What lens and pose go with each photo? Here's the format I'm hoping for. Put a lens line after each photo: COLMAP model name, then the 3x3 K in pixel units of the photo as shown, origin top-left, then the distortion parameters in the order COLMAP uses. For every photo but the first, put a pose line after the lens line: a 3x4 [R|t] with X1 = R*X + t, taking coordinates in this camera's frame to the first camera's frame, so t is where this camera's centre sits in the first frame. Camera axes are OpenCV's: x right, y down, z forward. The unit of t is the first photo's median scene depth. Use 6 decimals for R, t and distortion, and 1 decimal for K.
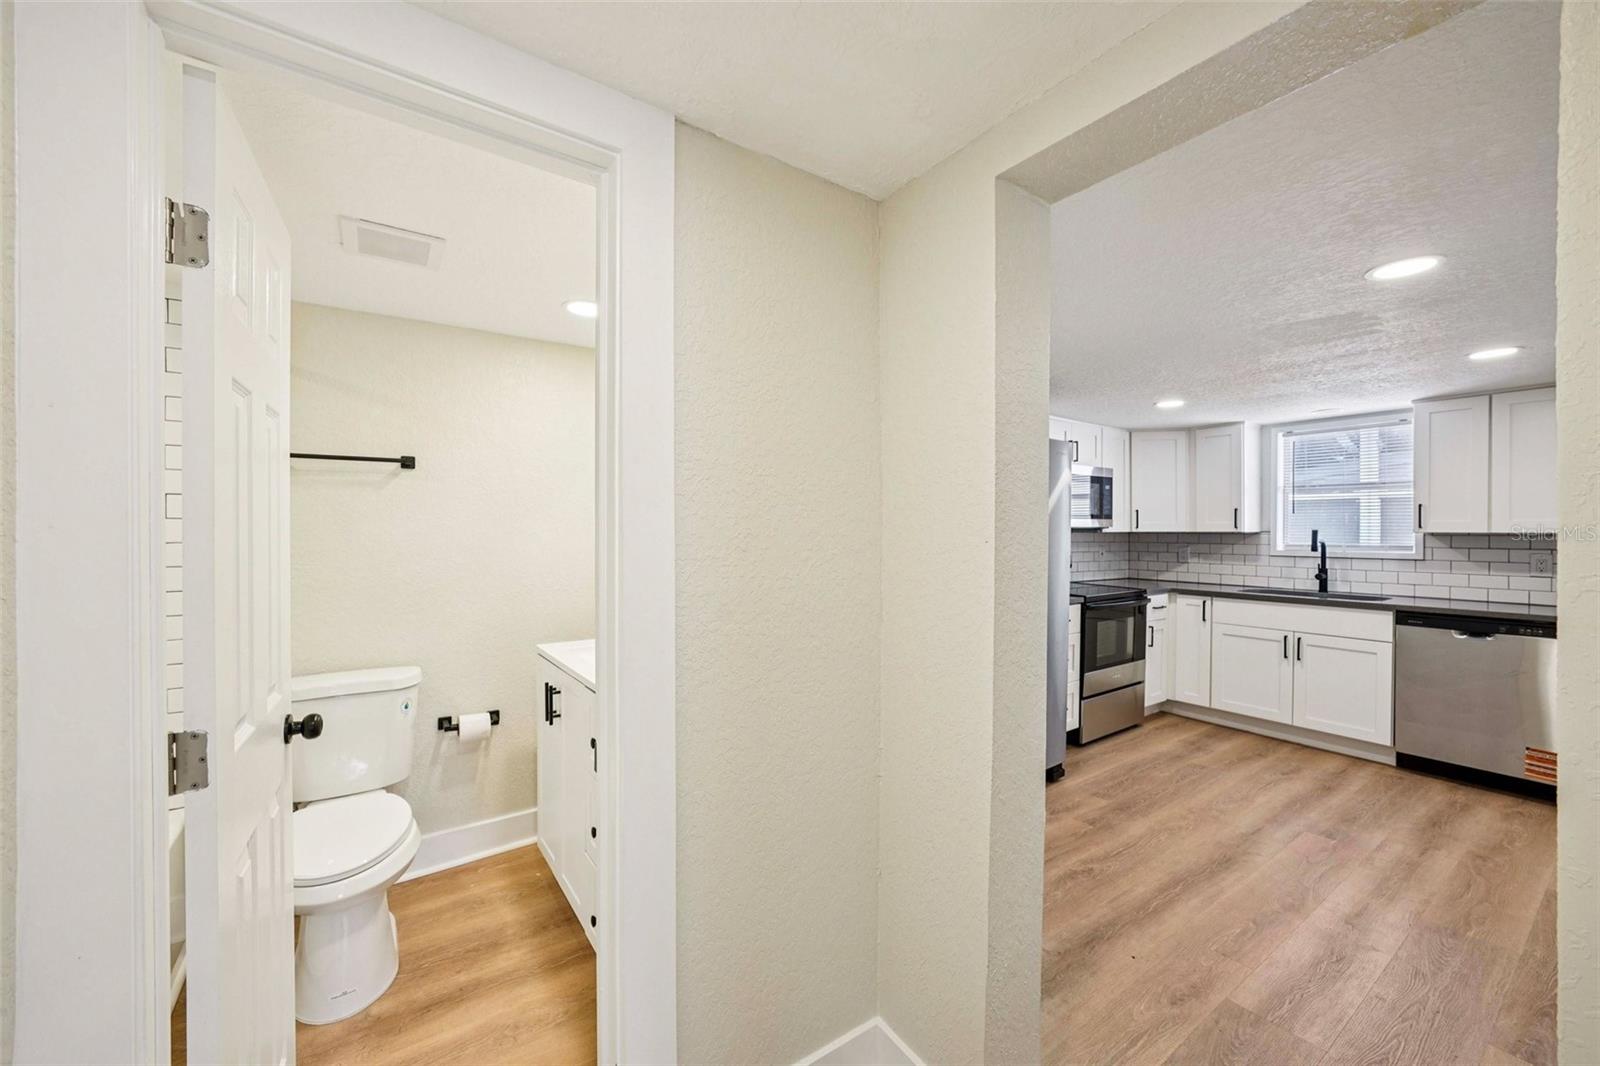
lens RADIAL K [[621.0, 0, 802.2], [0, 621.0, 538.3], [0, 0, 1]] dist [-0.020893, 0.007134]
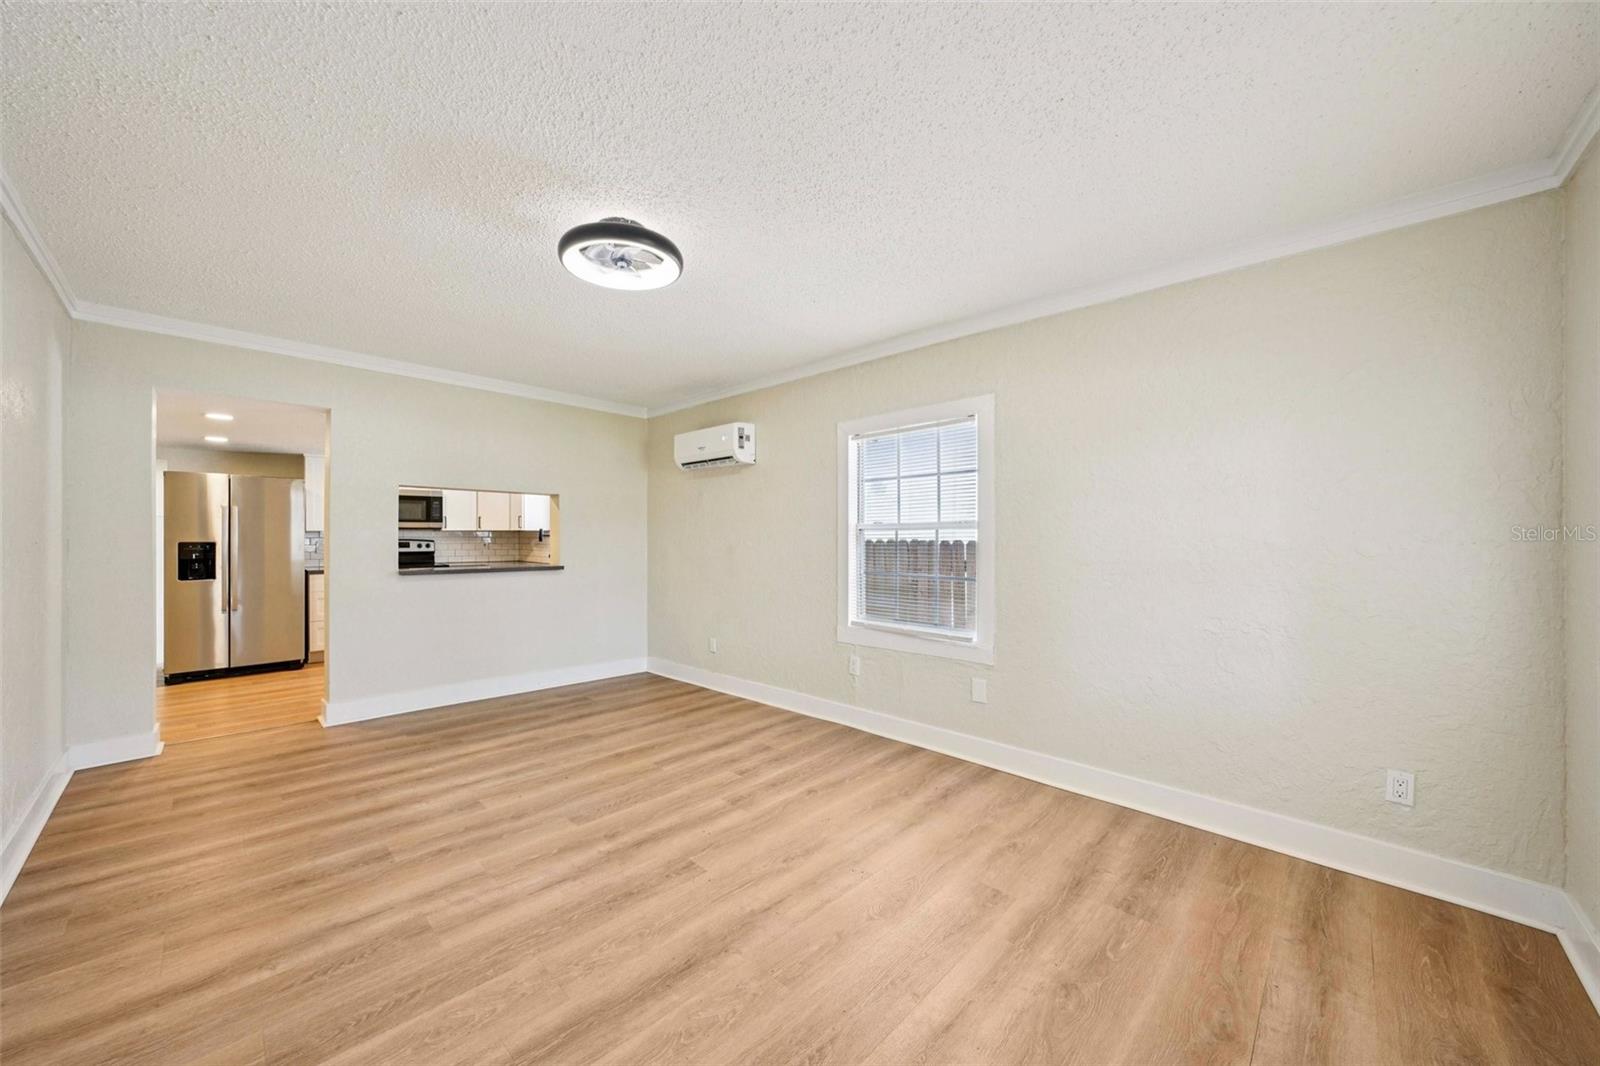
lens RADIAL K [[580.9, 0, 797.0], [0, 580.9, 535.8], [0, 0, 1]] dist [-0.023354, 0.006224]
pose [[0.981440, -0.003964, 0.191731, 1.133936], [0.005921, 0.999936, -0.009631, 0.023455], [-0.191680, 0.010587, 0.981400, -0.680323]]
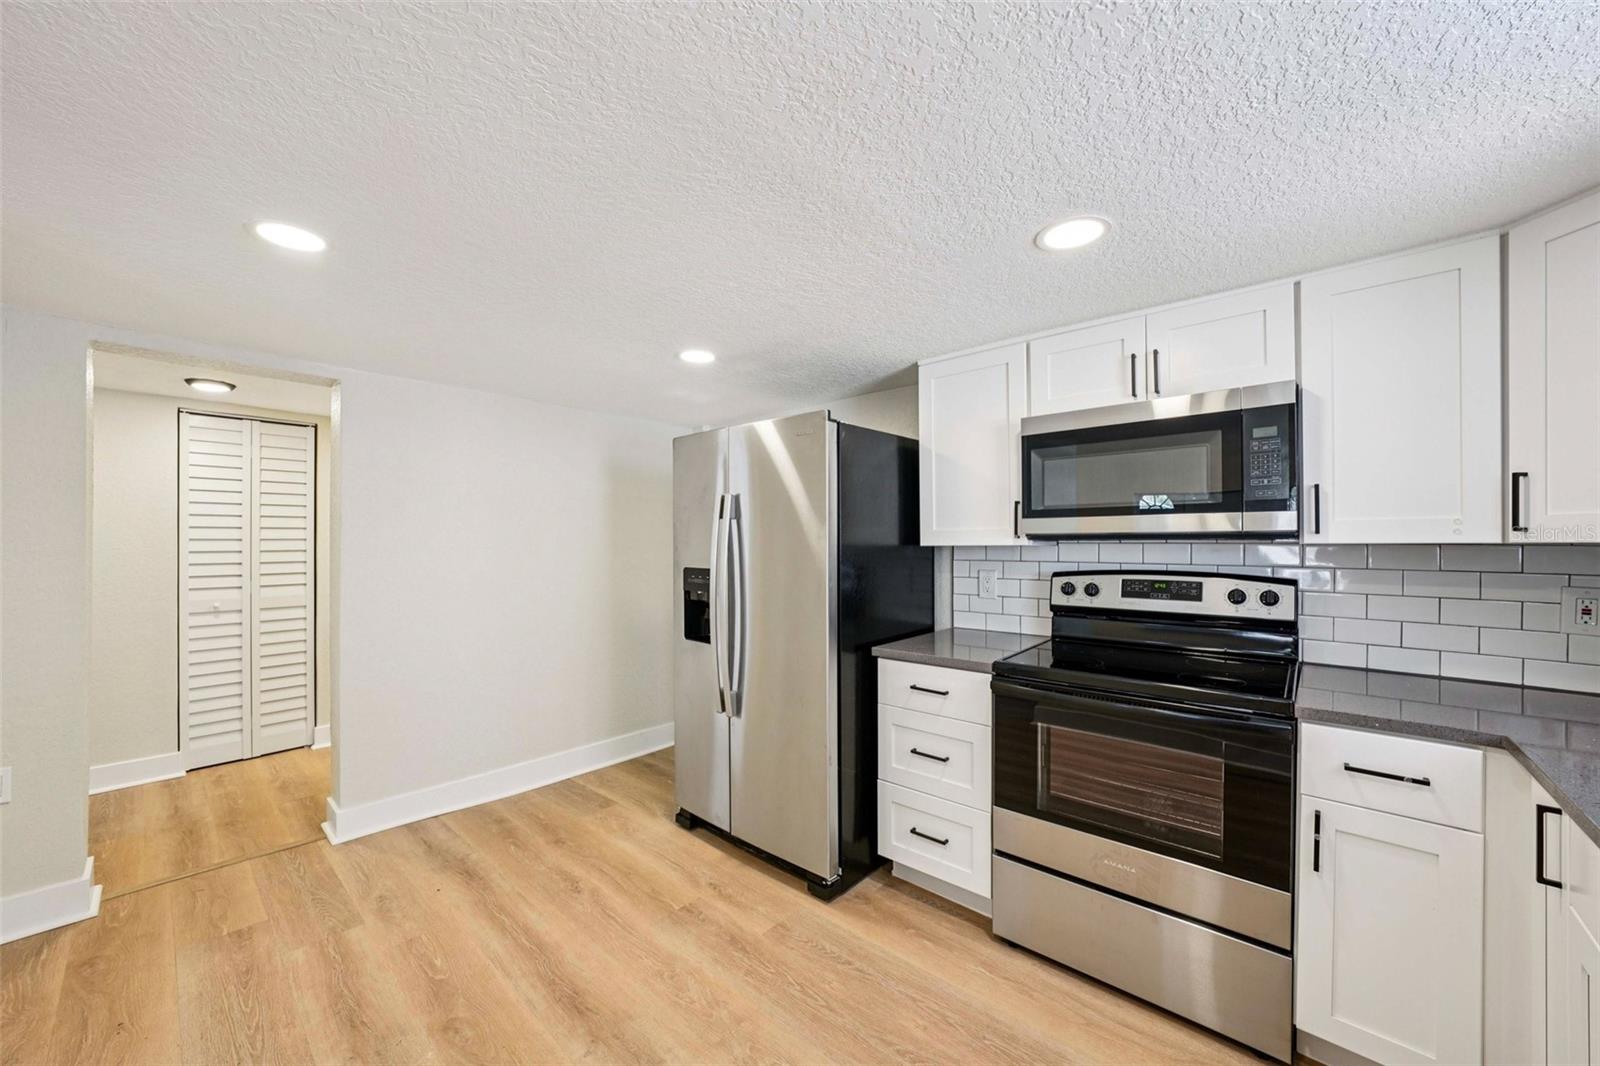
lens RADIAL K [[592.5, 0, 793.3], [0, 592.5, 540.0], [0, 0, 1]] dist [-0.022730, 0.006637]
pose [[0.224193, -0.006872, -0.974521, 0.791167], [-0.012193, 0.999877, -0.009855, -0.004721], [0.974469, 0.014092, 0.224082, 0.610170]]
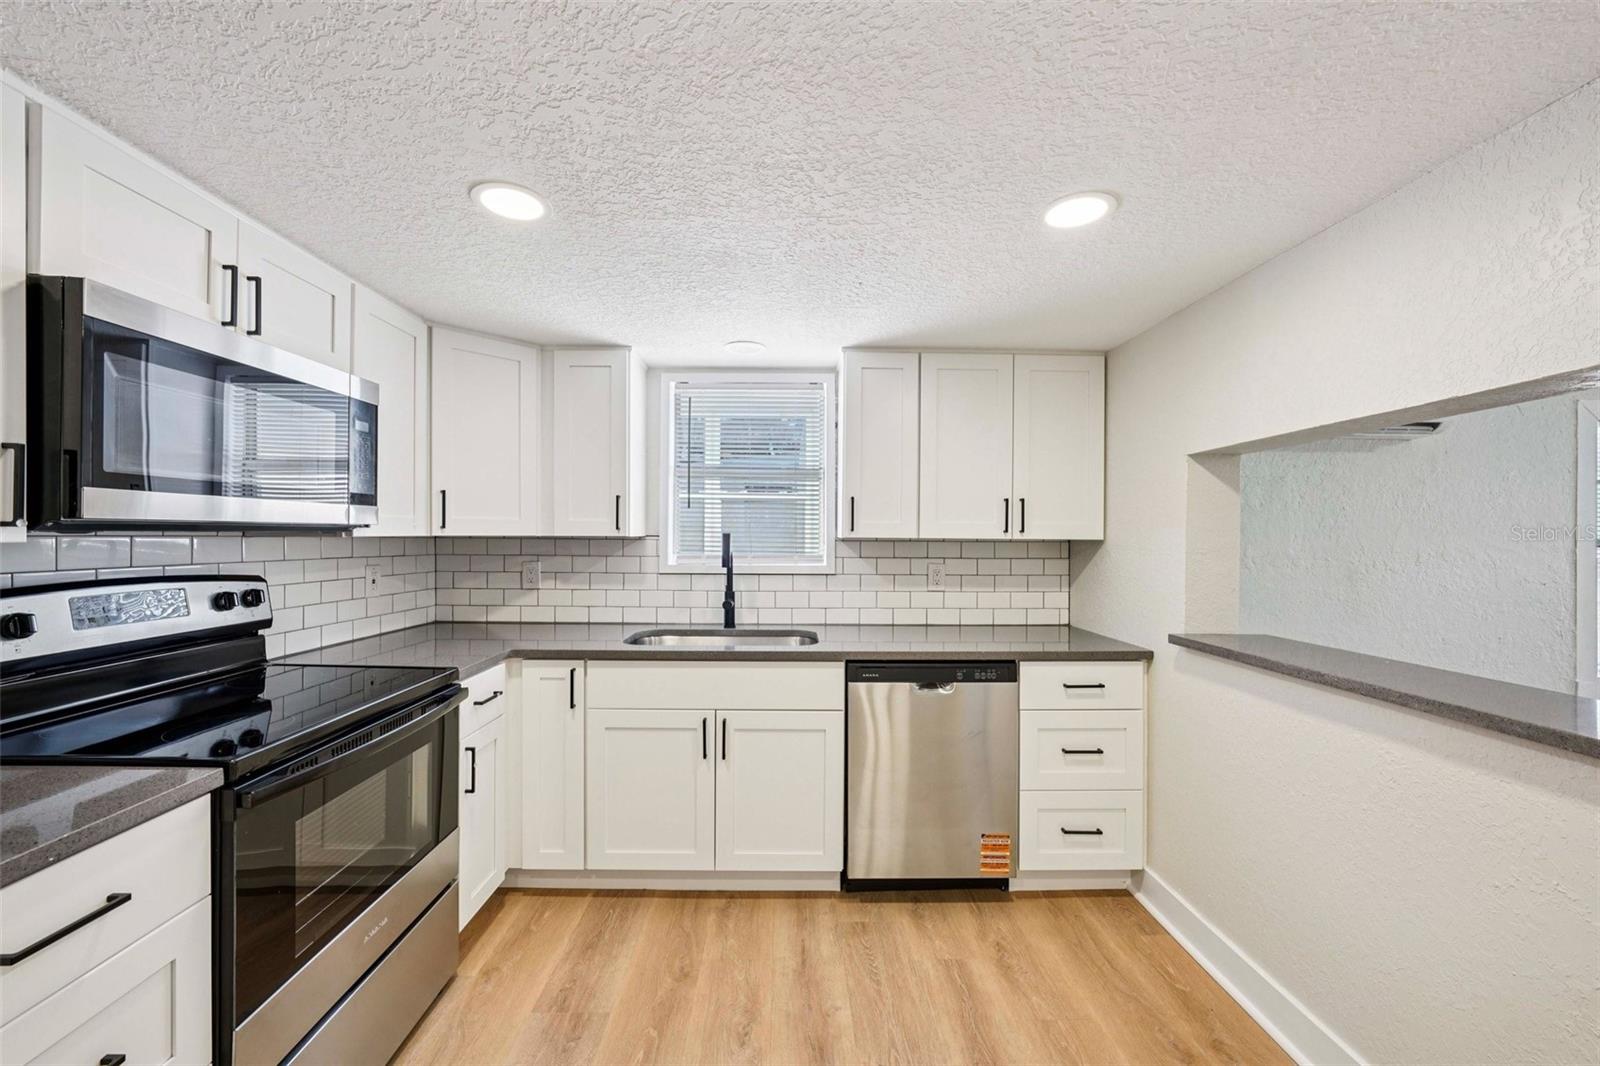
lens RADIAL K [[621.0, 0, 802.2], [0, 621.0, 538.3], [0, 0, 1]] dist [-0.020893, 0.007134]
pose [[0.553852, -0.002825, 0.832610, 0.314841], [0.004983, 0.999988, 0.000077, -0.007535], [-0.832600, 0.004106, 0.553859, 0.531028]]
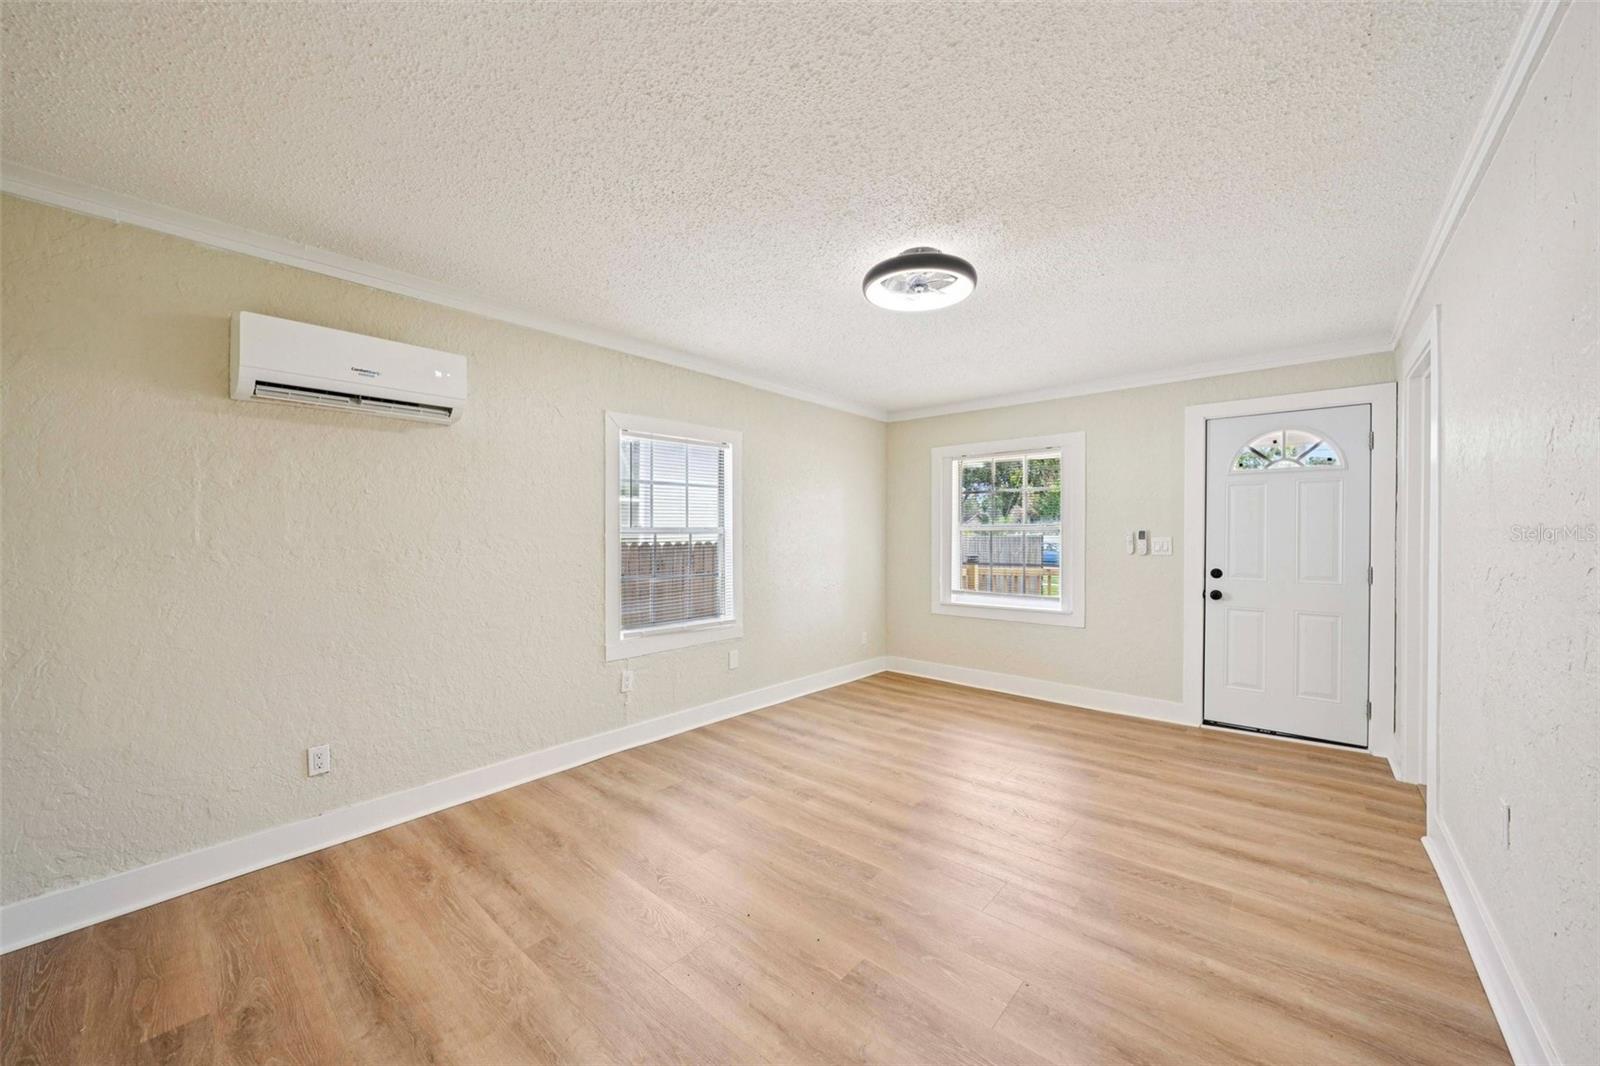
lens RADIAL K [[592.5, 0, 793.3], [0, 592.5, 540.0], [0, 0, 1]] dist [-0.022730, 0.006637]
pose [[-0.237428, -0.011257, 0.971340, 0.540901], [0.008566, 0.999870, 0.013681, 0.006518], [-0.971367, 0.011569, -0.237300, 0.130838]]
